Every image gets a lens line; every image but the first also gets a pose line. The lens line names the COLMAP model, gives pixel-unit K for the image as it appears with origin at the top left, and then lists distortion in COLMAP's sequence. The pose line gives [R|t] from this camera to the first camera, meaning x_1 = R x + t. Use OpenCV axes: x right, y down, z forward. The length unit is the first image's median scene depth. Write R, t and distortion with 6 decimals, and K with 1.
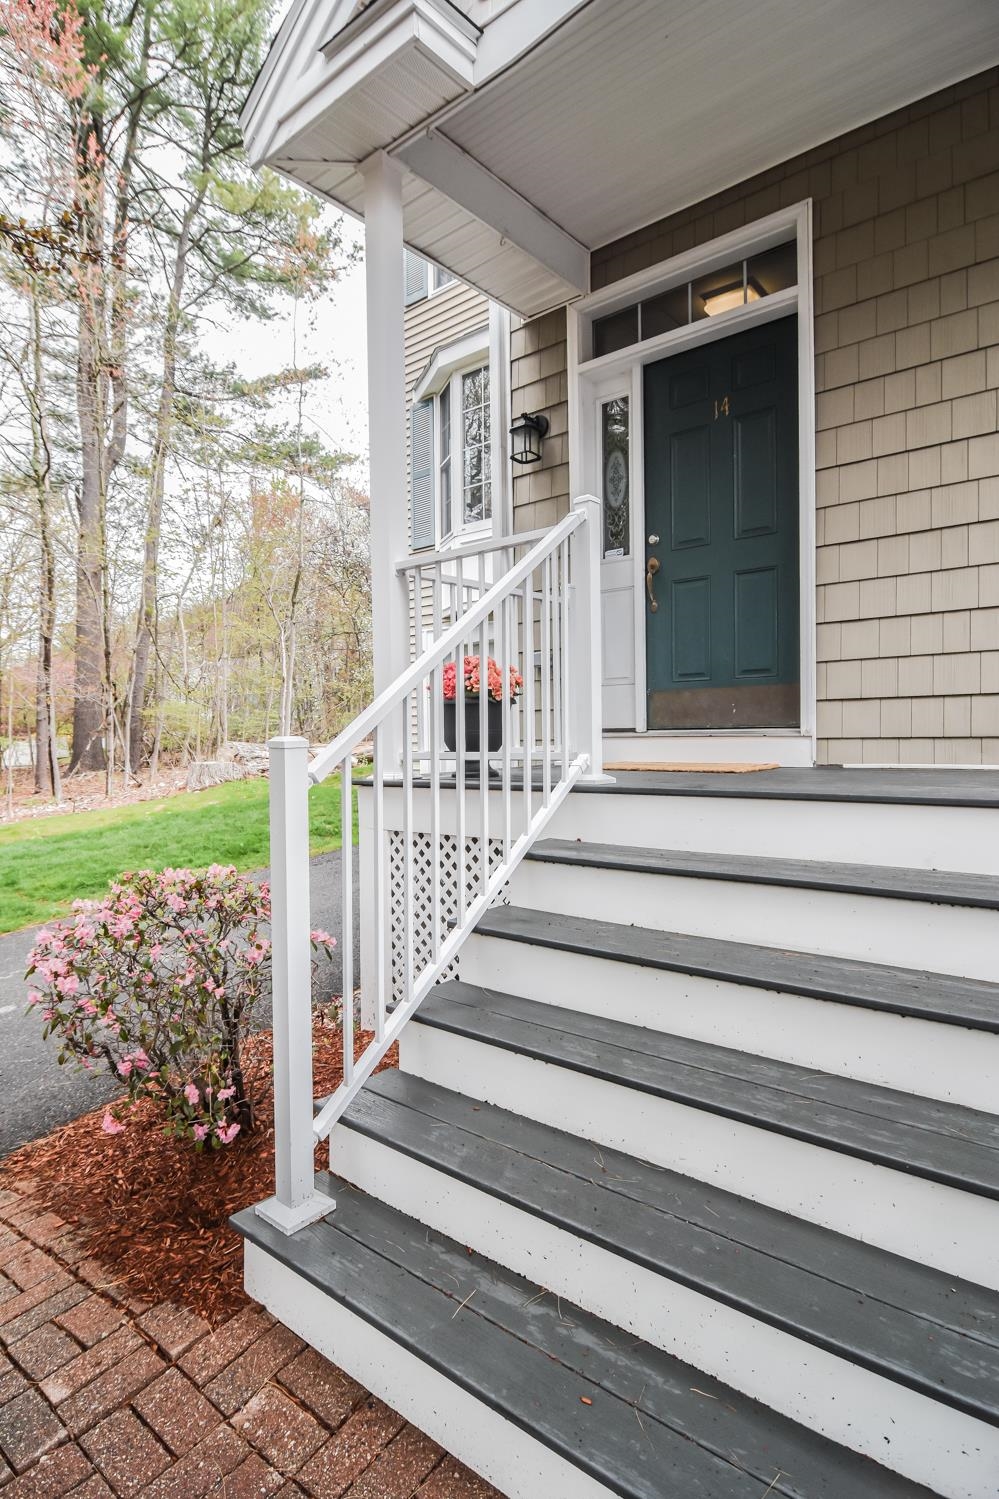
lens RADIAL K [[807.4, 0, 494.3], [0, 807.4, 748.7], [0, 0, 1]] dist [-0.005234, -0.011676]
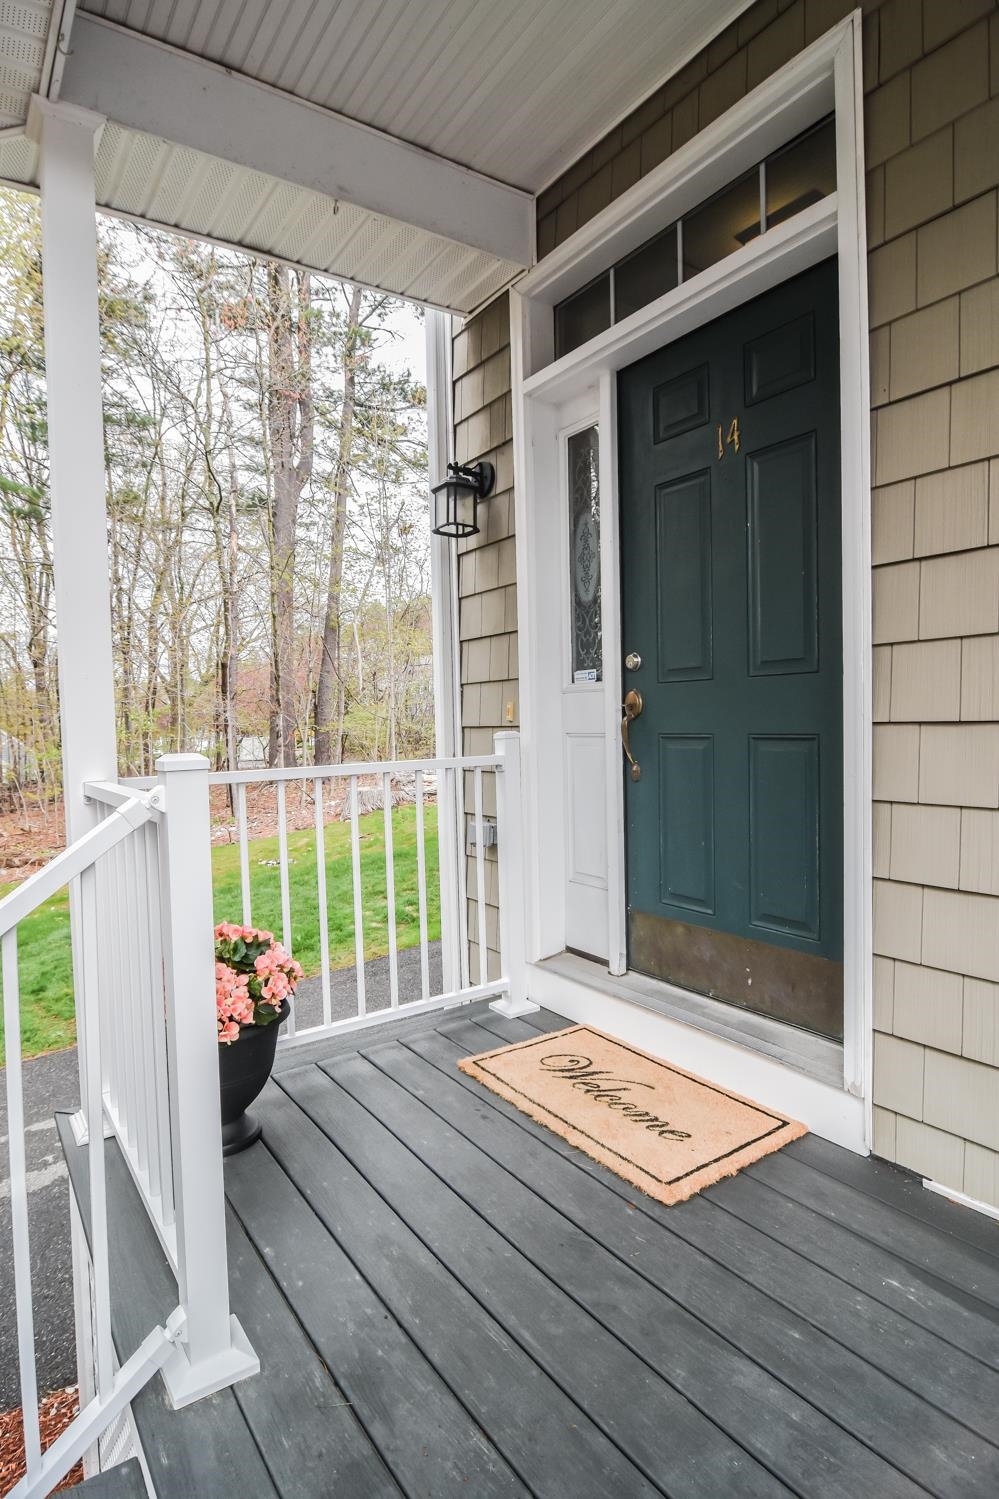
lens RADIAL K [[807.4, 0, 499.0], [0, 807.4, 745.8], [0, 0, 1]] dist [-0.005234, -0.011676]
pose [[0.964643, 0.000200, -0.263559, 0.249537], [0.004454, 0.999844, 0.017063, -0.198735], [0.263522, -0.017633, 0.964492, 0.376009]]
